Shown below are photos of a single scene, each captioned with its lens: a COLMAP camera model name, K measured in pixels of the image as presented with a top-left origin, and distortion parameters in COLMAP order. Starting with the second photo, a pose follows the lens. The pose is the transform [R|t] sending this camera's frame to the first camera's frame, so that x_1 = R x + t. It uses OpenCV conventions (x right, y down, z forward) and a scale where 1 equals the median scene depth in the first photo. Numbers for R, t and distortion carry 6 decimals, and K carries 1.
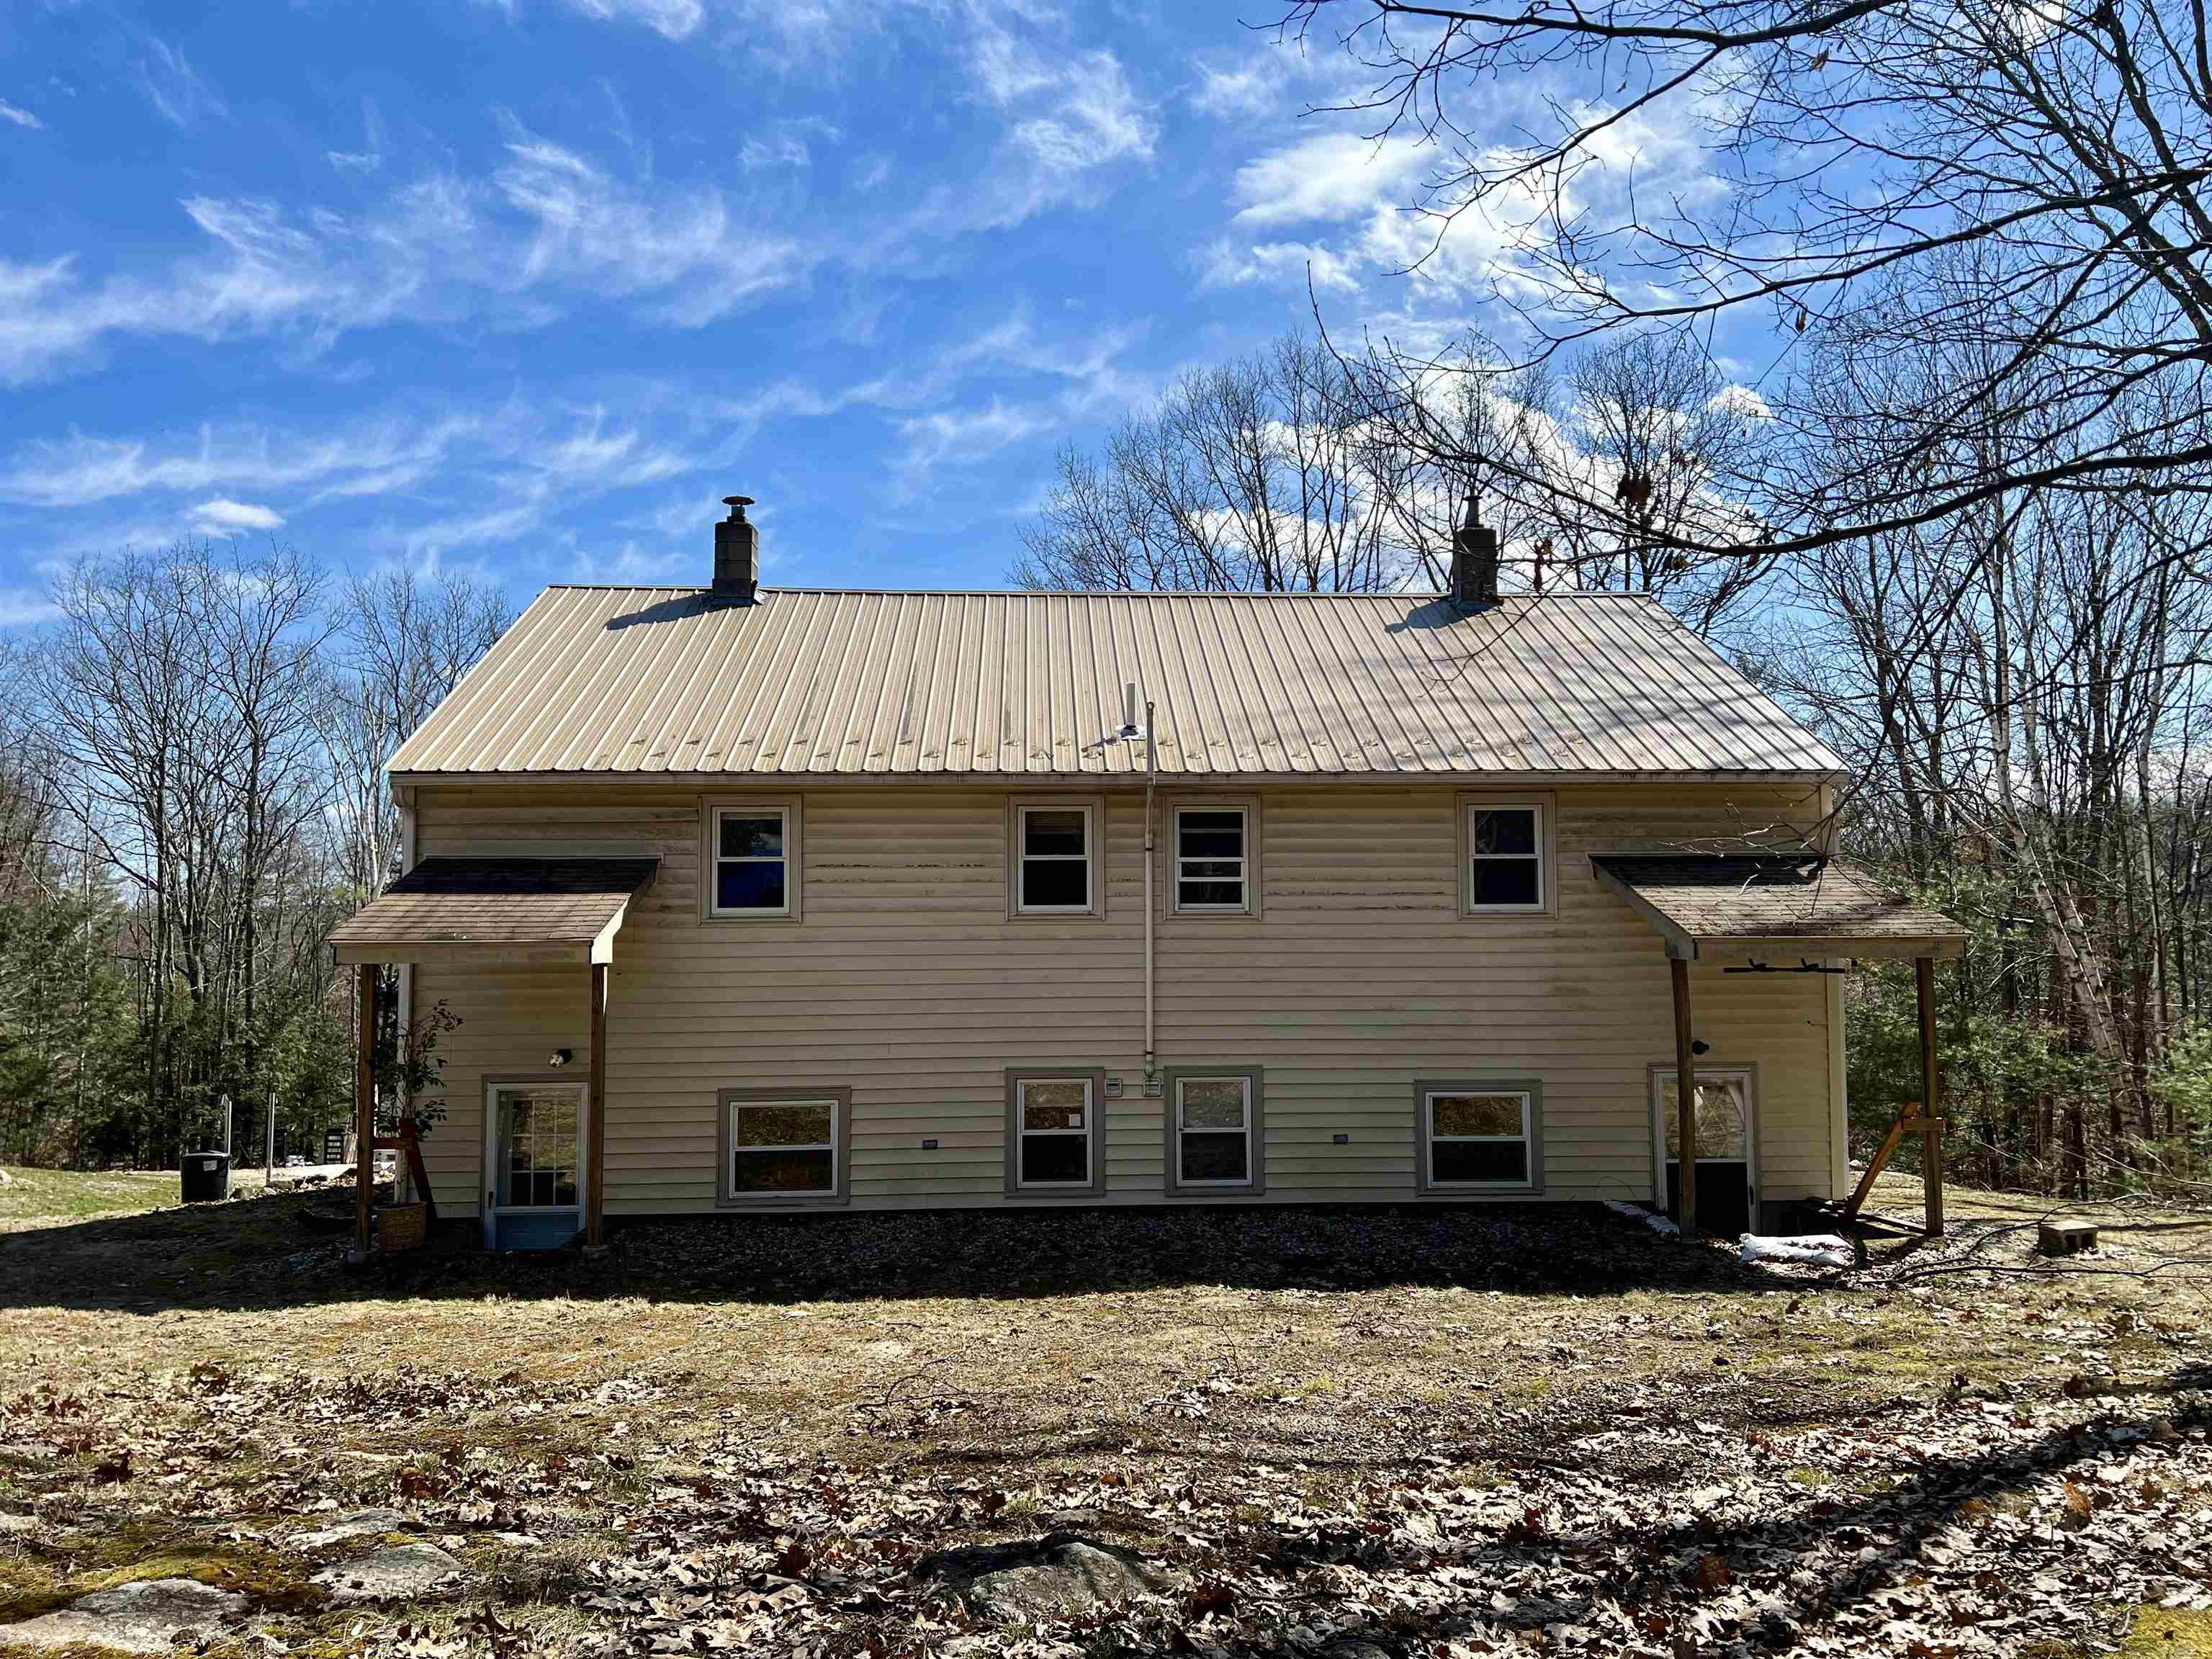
lens RADIAL K [[1619.4, 0, 1133.2], [0, 1619.4, 832.2], [0, 0, 1]] dist [0.060794, -0.061503]
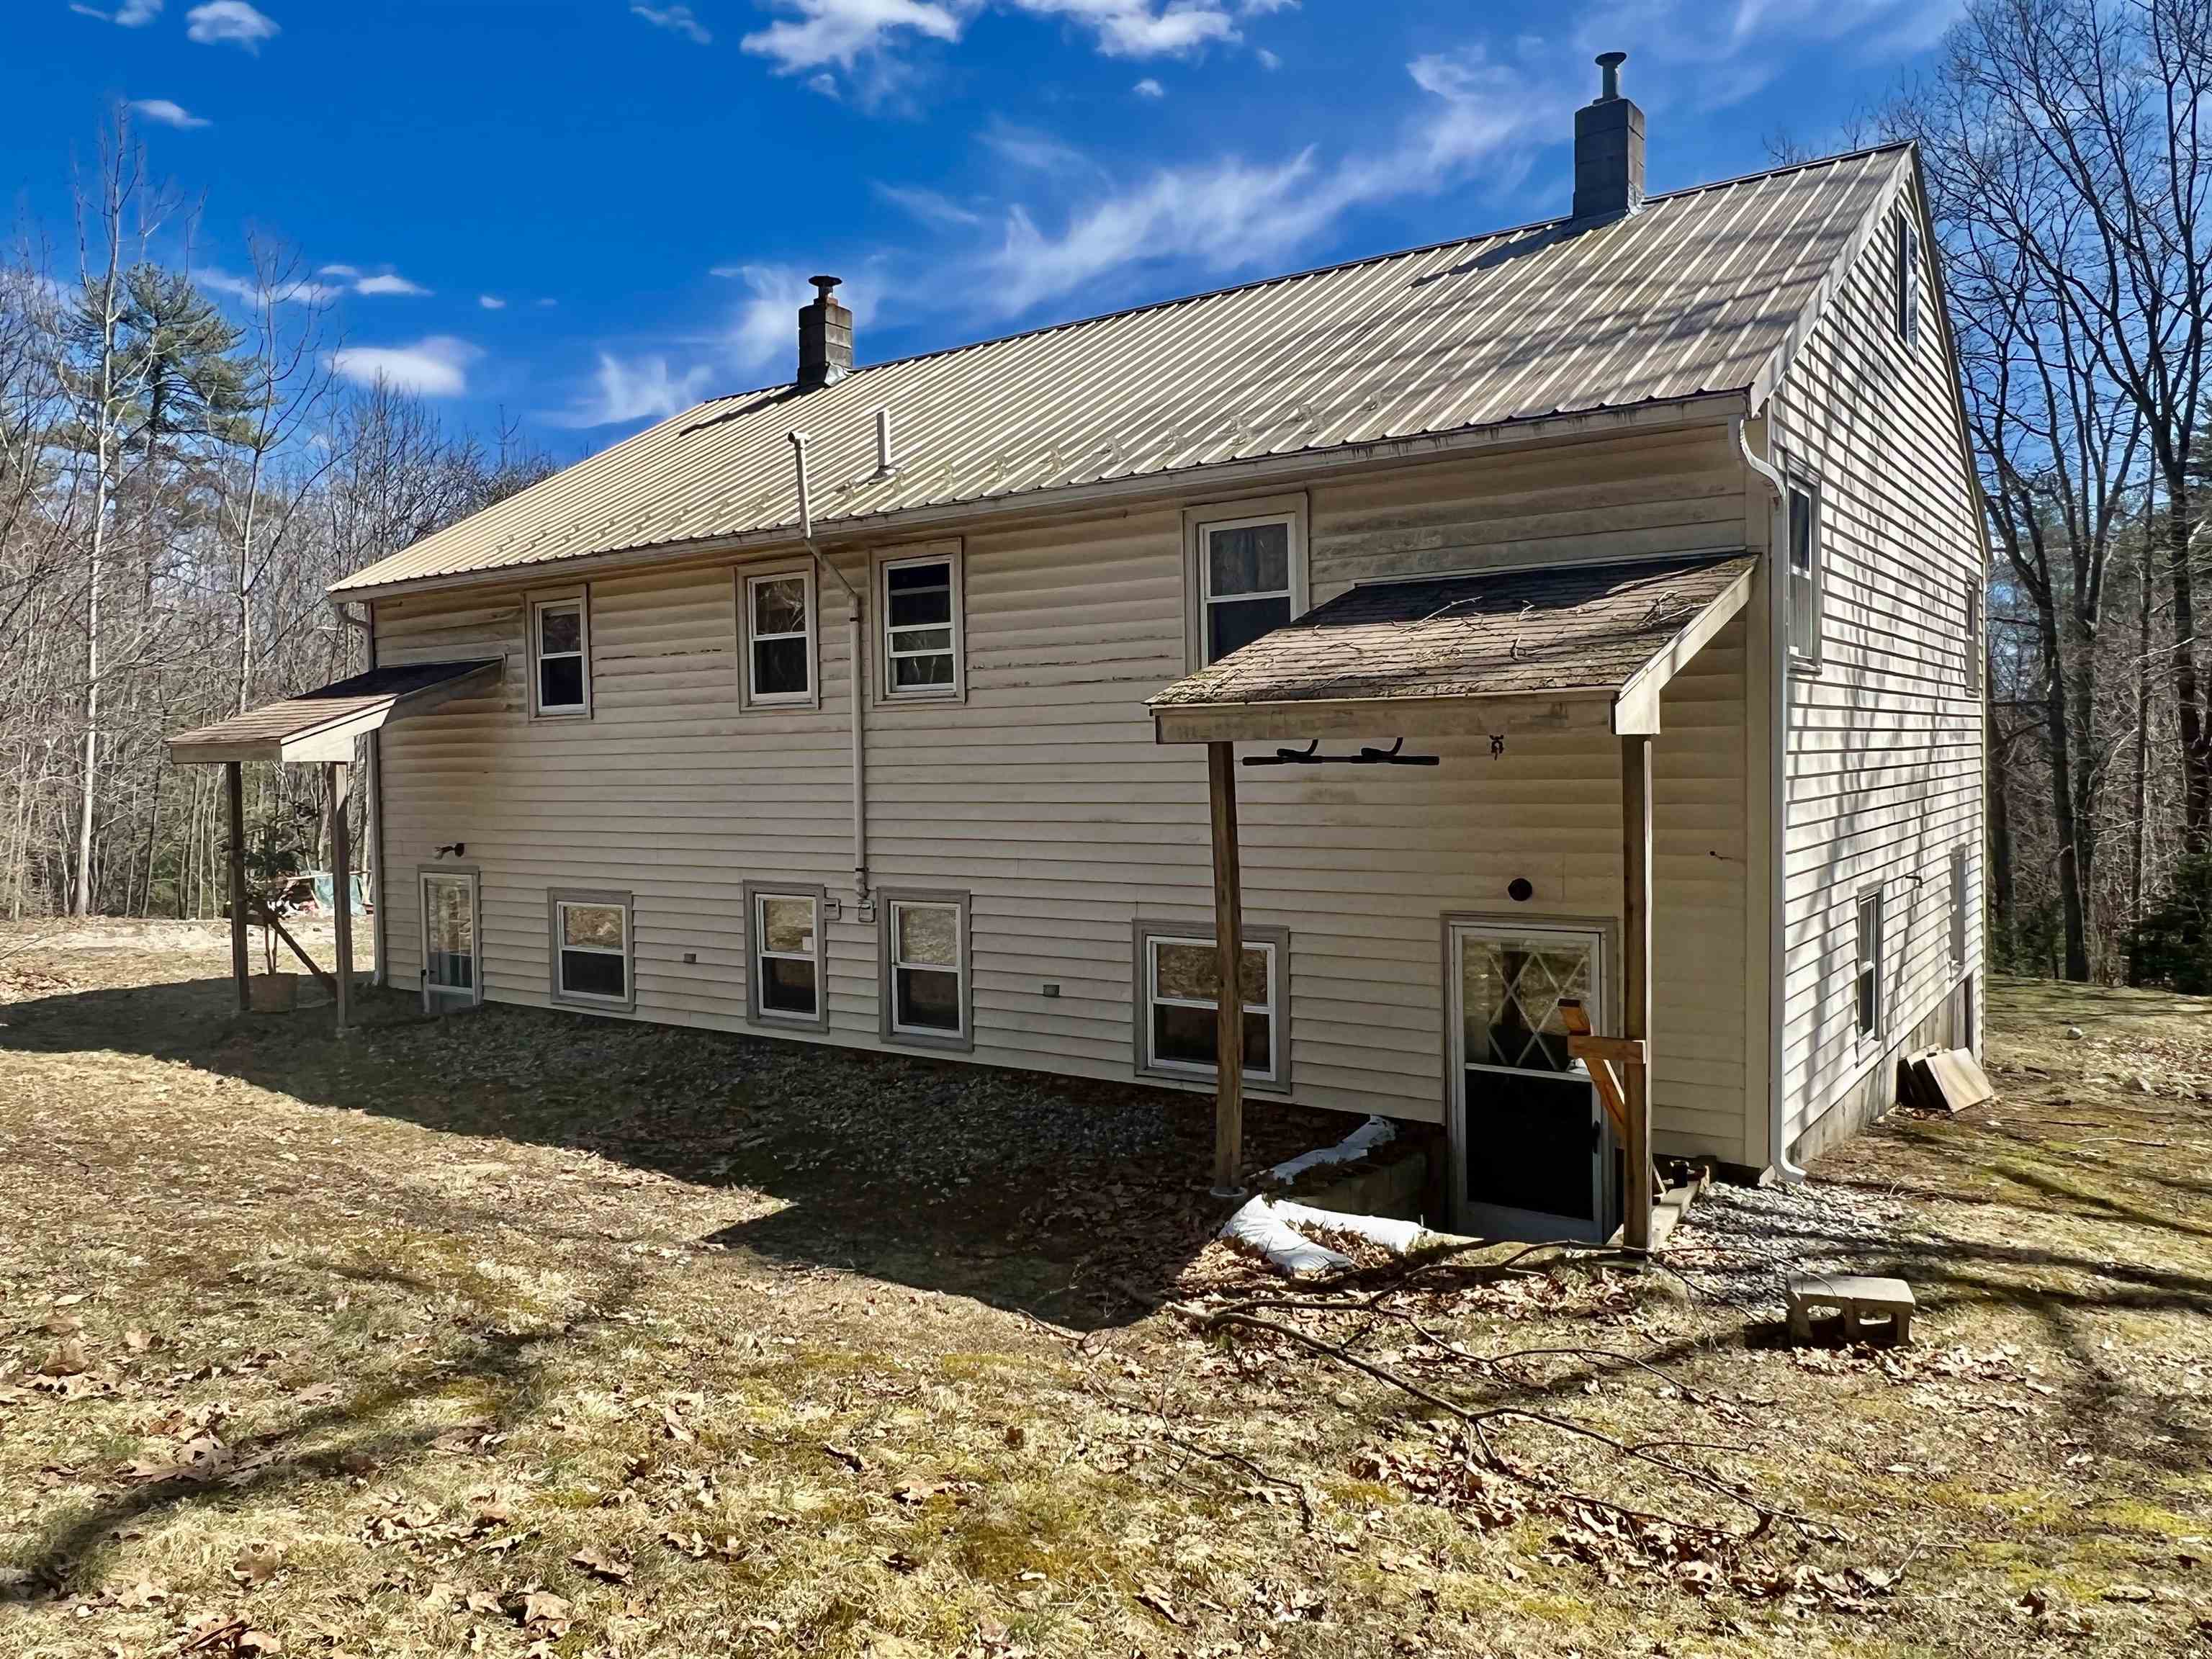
lens RADIAL K [[1697.7, 0, 1106.0], [0, 1697.7, 829.5], [0, 0, 1]] dist [-0.002559, -0.001048]
pose [[0.756073, 0.019041, -0.654211, 0.663369], [0.051396, 0.994763, 0.088351, 0.046666], [0.652467, -0.100423, 0.751134, 0.436253]]
